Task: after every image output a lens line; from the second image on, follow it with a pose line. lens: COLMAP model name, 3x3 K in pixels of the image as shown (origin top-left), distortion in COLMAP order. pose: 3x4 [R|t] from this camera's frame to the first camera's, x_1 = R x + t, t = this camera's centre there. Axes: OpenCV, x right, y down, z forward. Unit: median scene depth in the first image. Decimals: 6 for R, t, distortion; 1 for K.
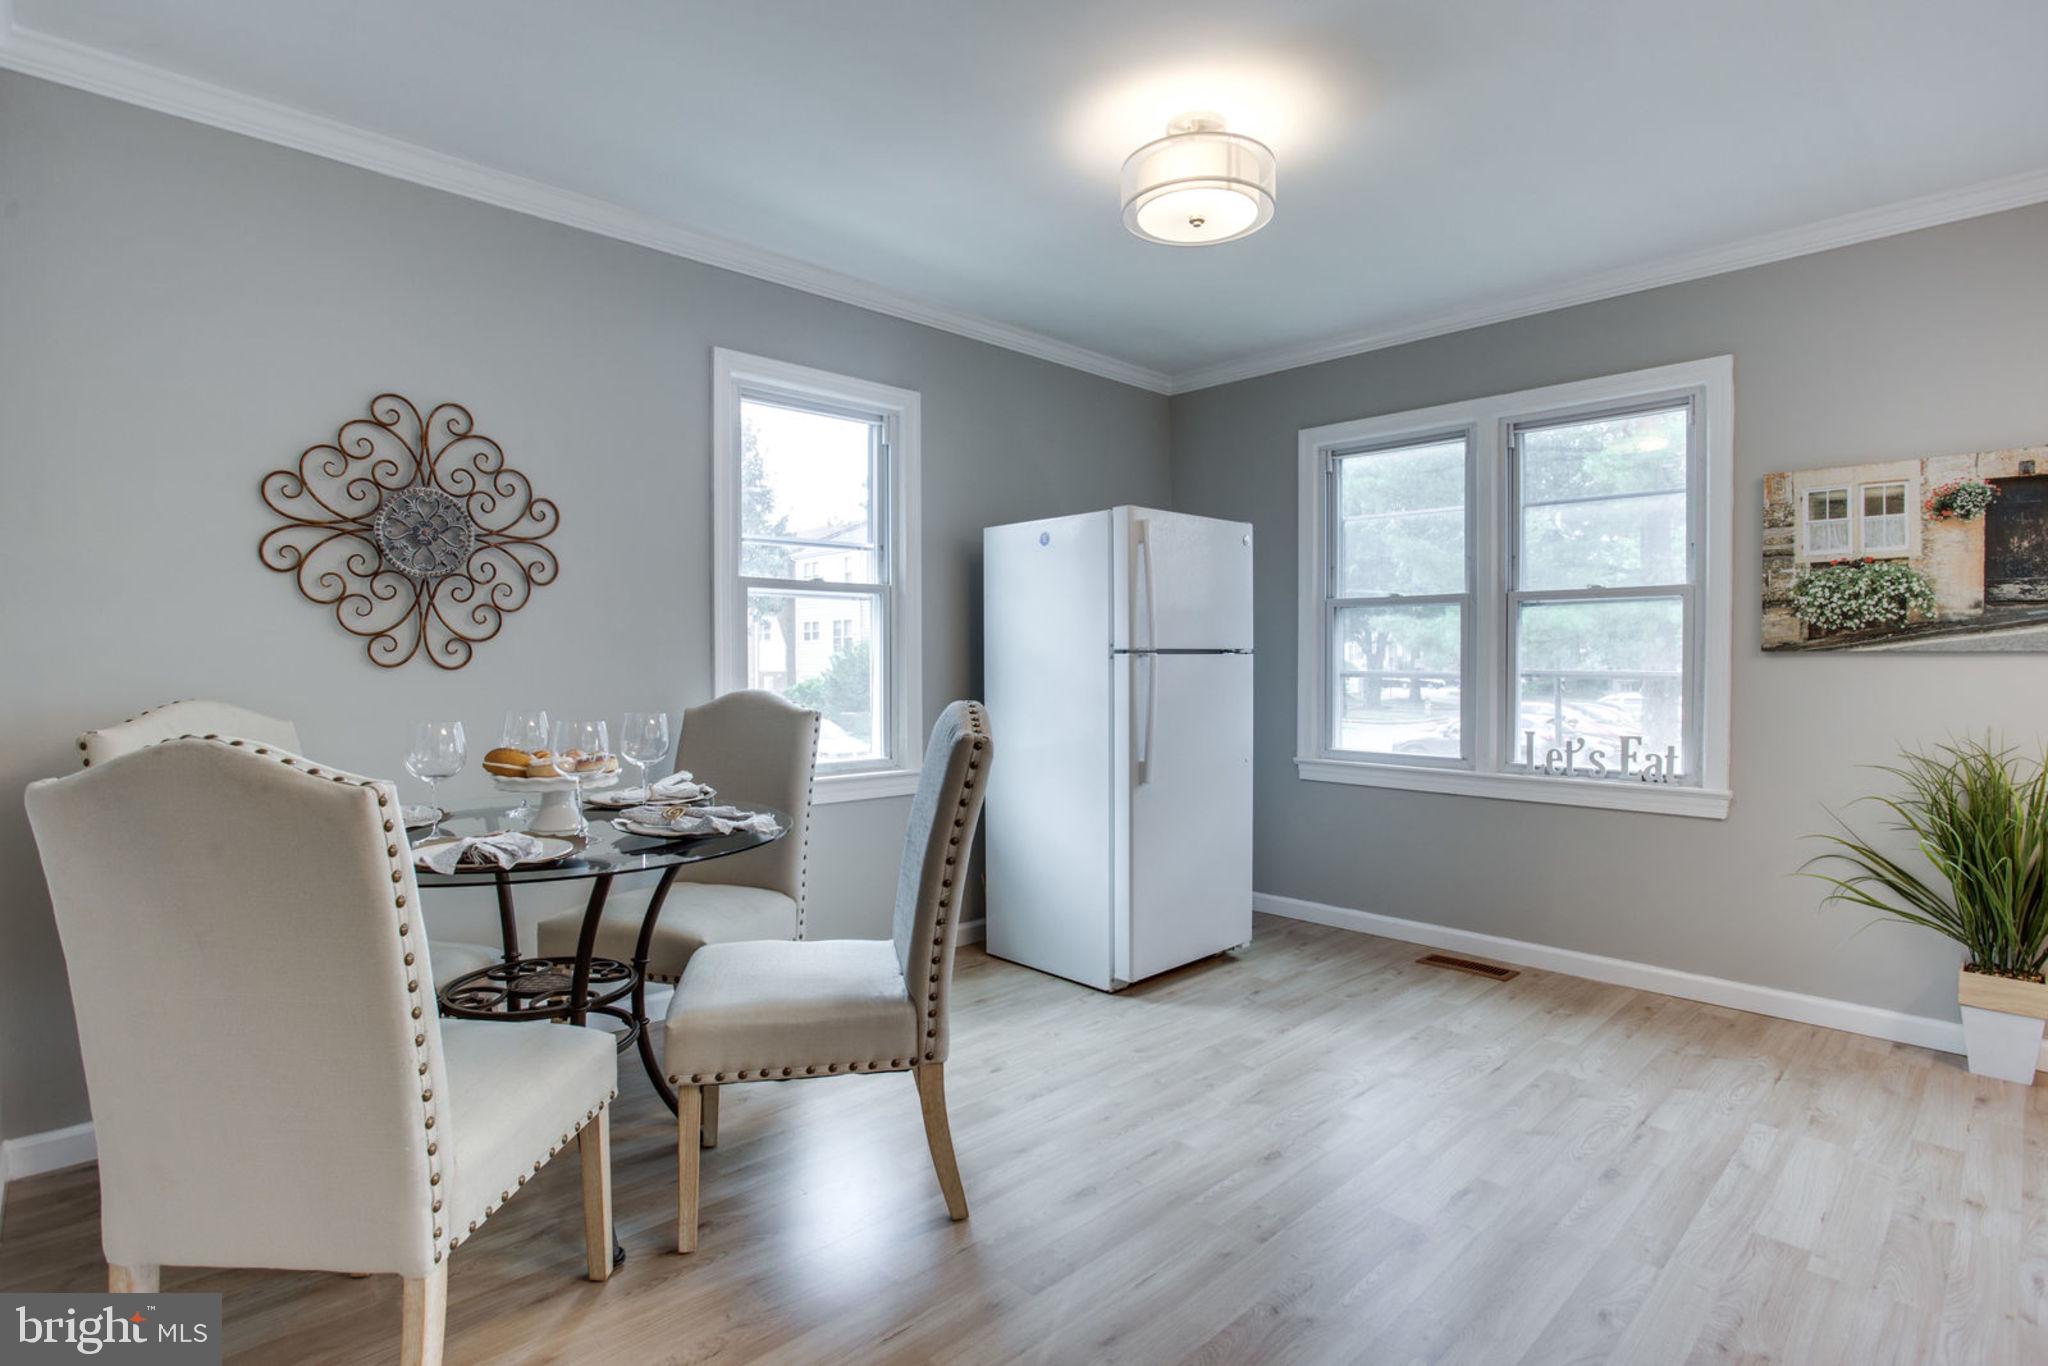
lens RADIAL K [[1021.4, 0, 1054.3], [0, 1021.4, 670.3], [0, 0, 1]] dist [-0.057762, 0.024837]
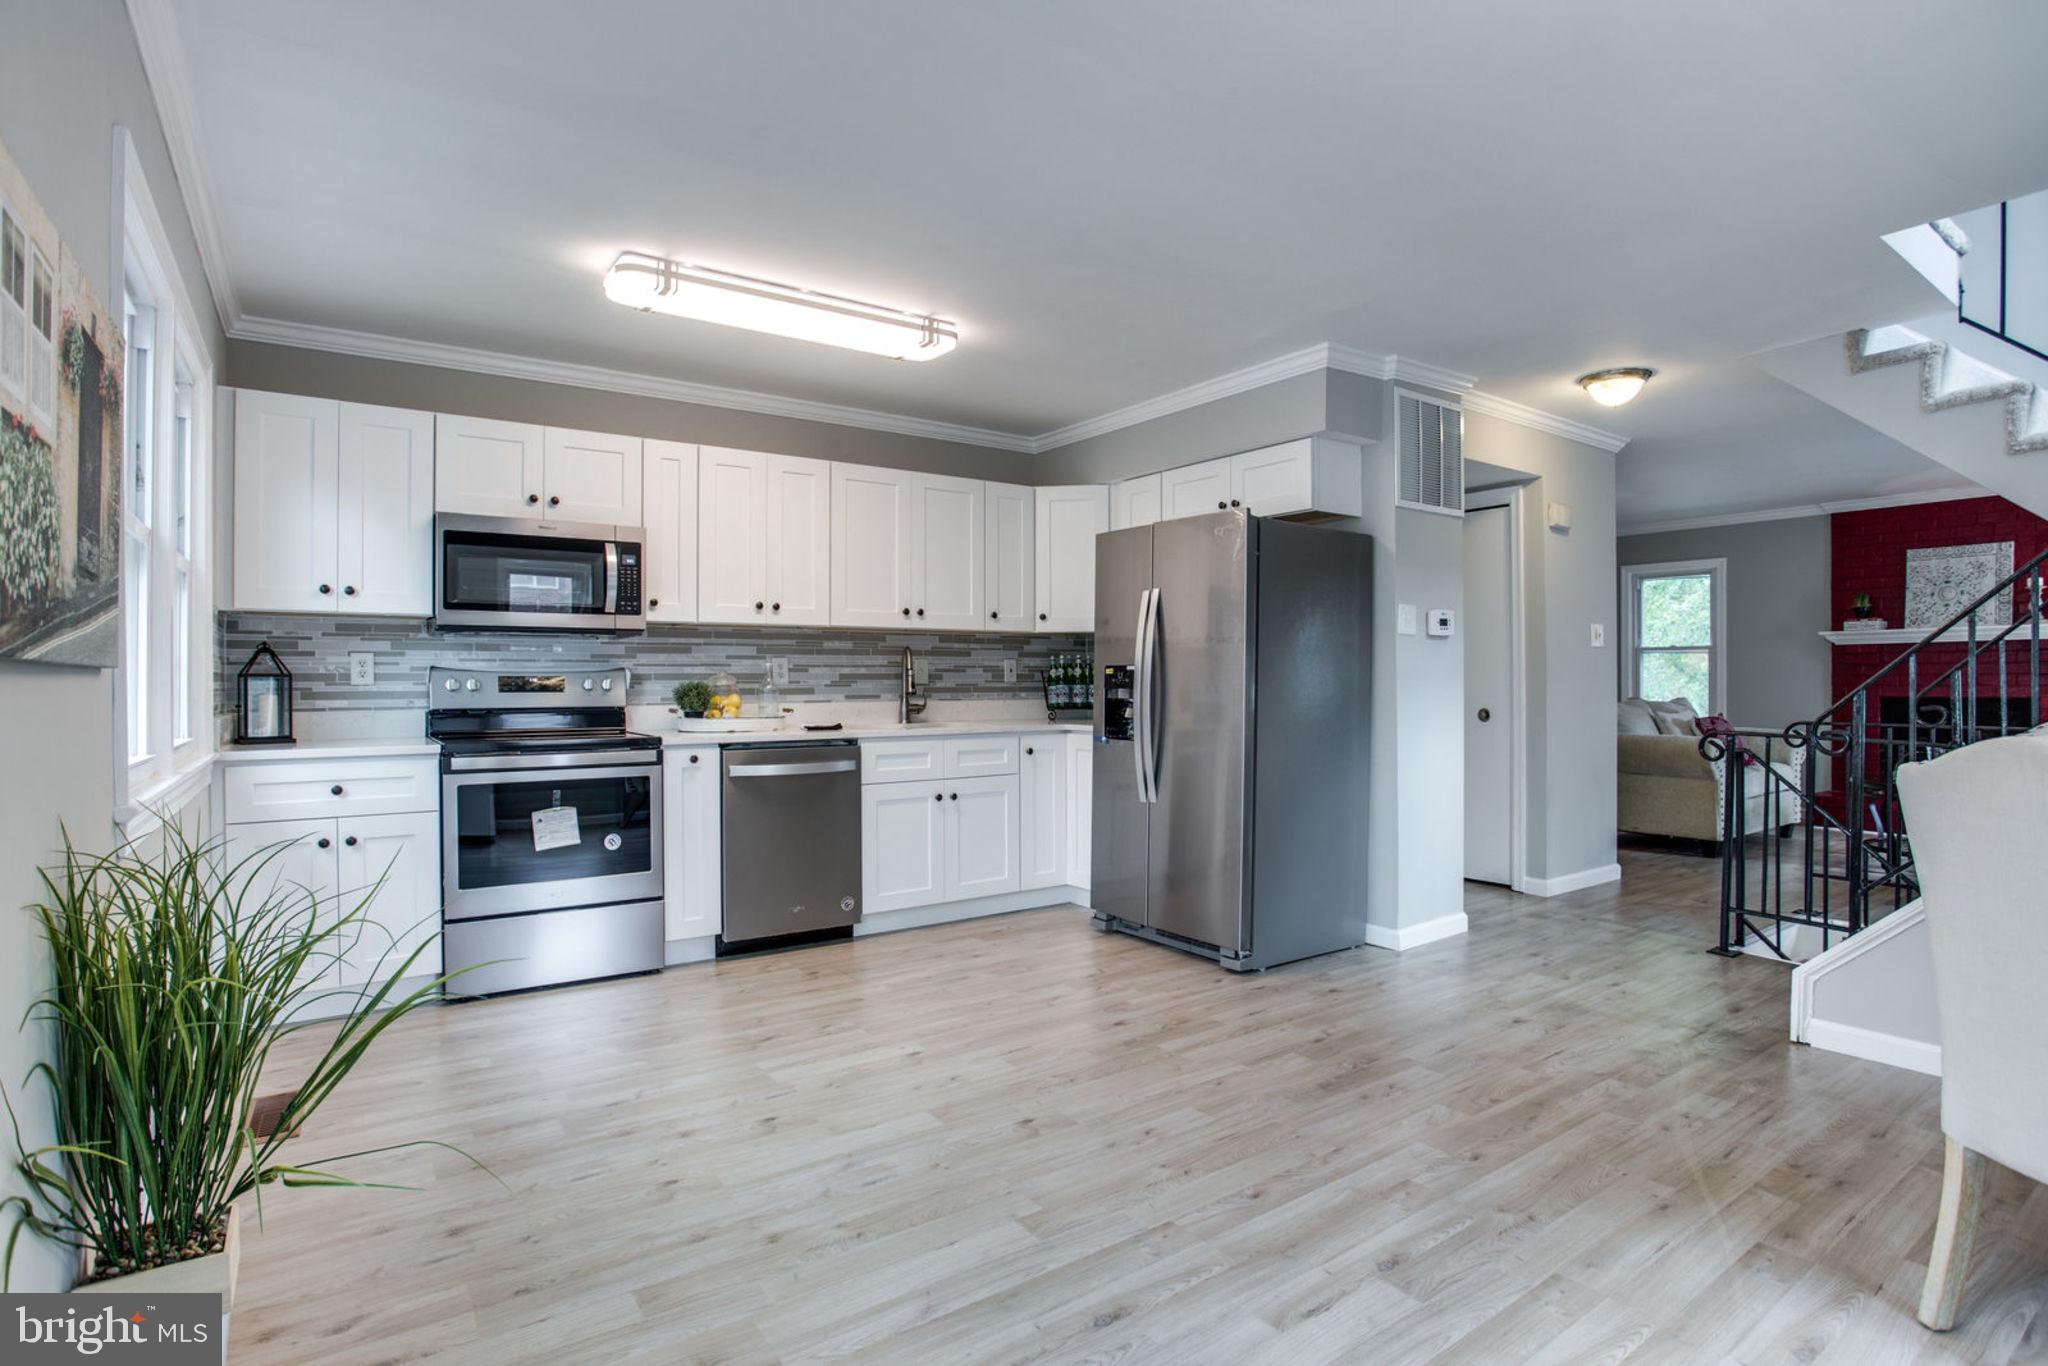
lens RADIAL K [[992.1, 0, 1053.5], [0, 992.1, 680.8], [0, 0, 1]] dist [-0.039988, 0.014911]
pose [[-0.986763, 0.002449, 0.162151, 0.319993], [0.004470, 0.999917, 0.012105, -0.012024], [-0.162108, 0.012670, -0.986692, 1.202664]]
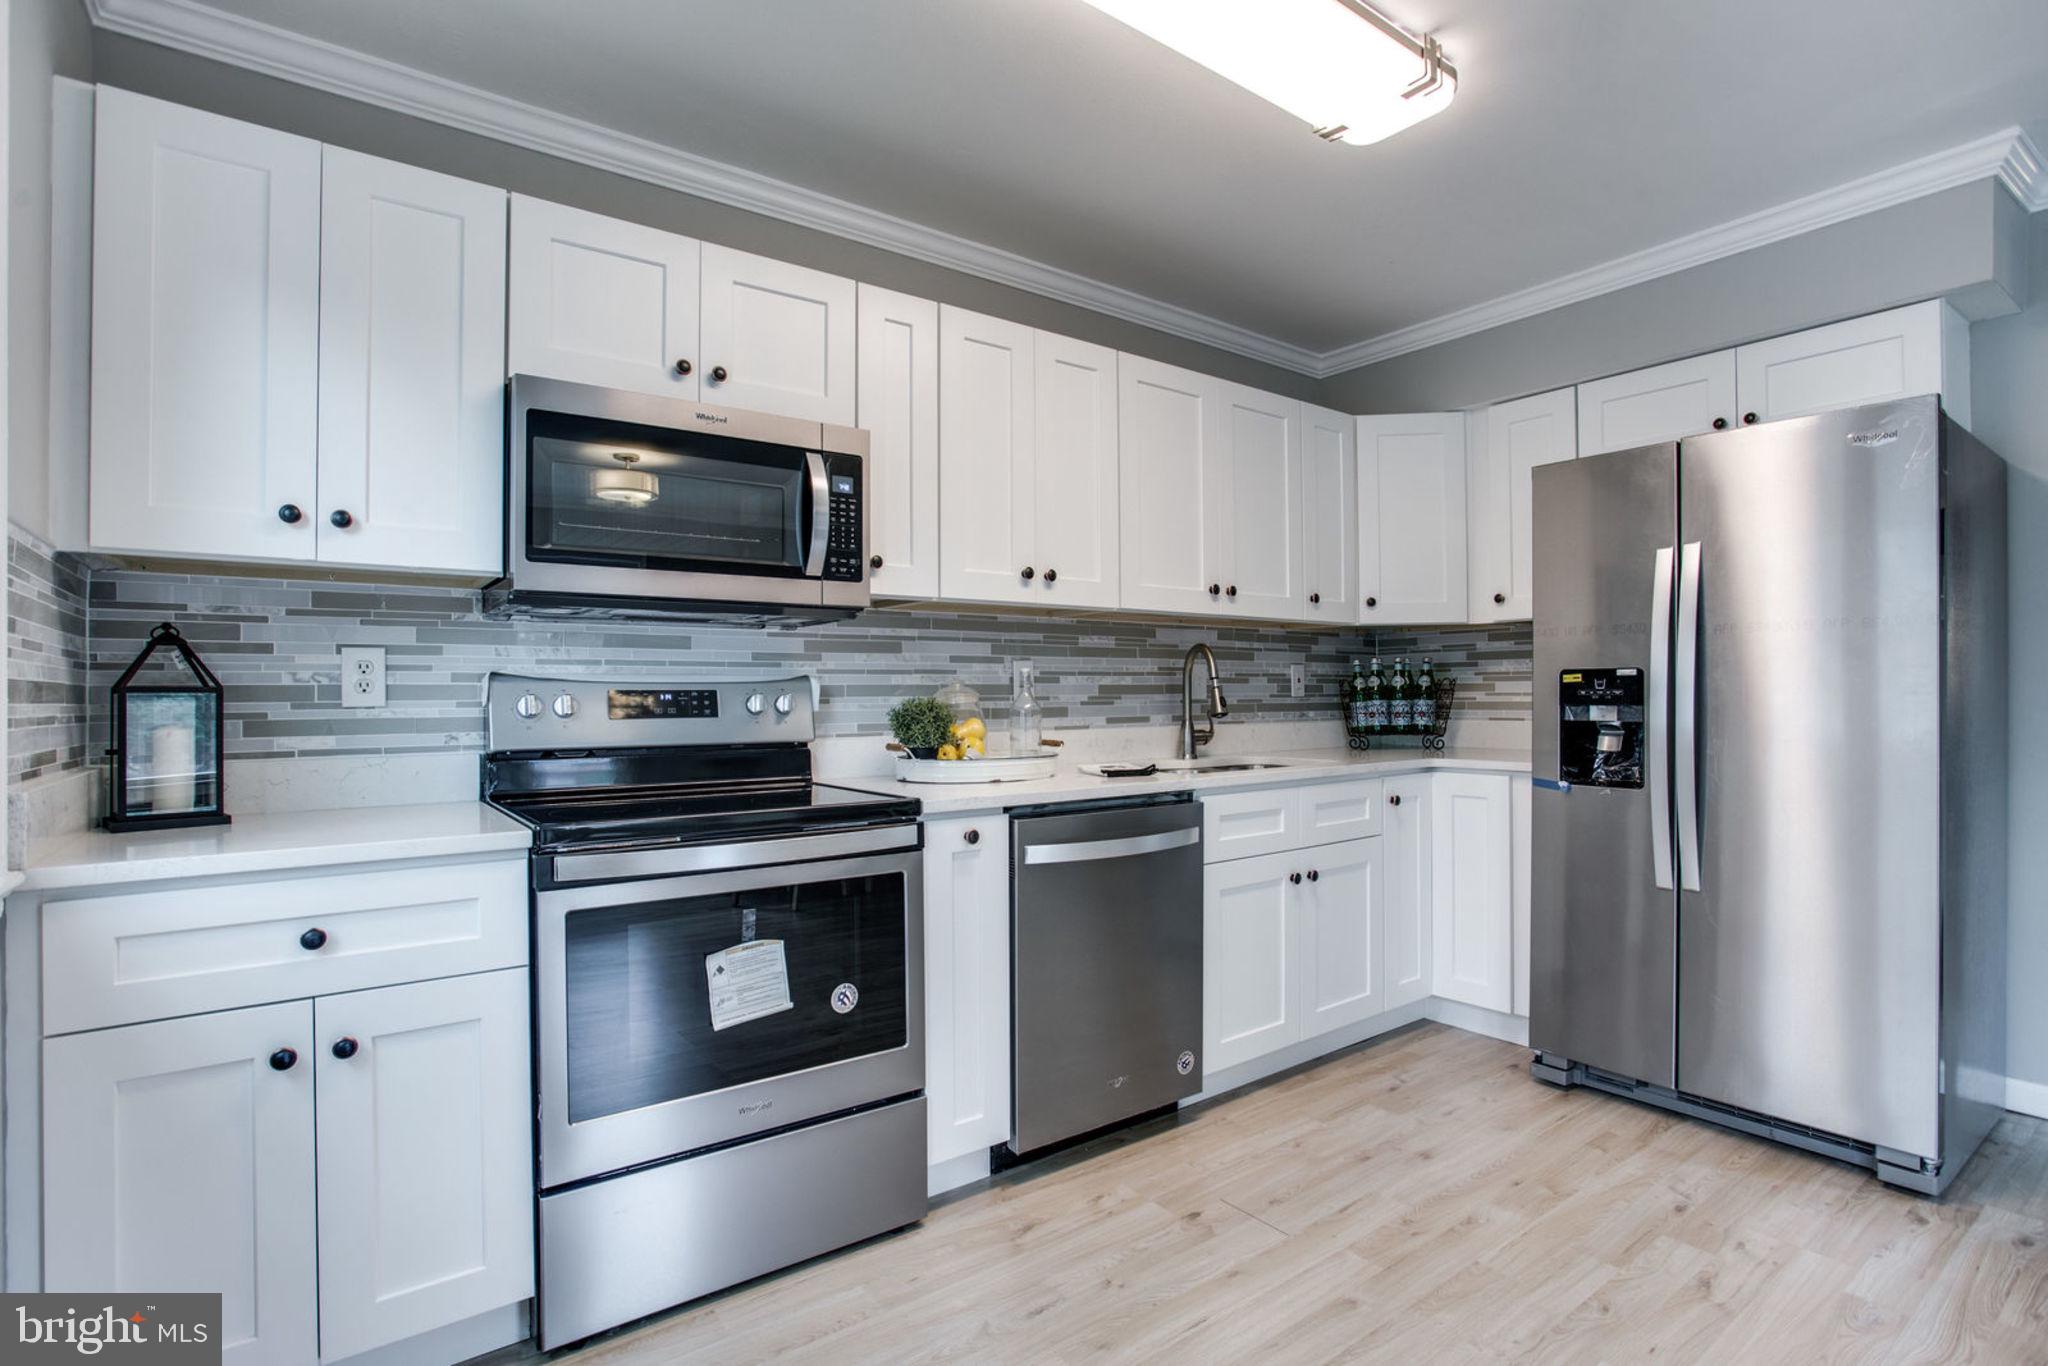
lens RADIAL K [[987.4, 0, 1079.8], [0, 987.4, 684.3], [0, 0, 1]] dist [-0.036305, 0.013344]
pose [[-0.991200, 0.008916, 0.132072, 0.784991], [0.009088, 0.999958, 0.000700, -0.007561], [-0.132060, 0.001894, -0.991240, 0.744586]]
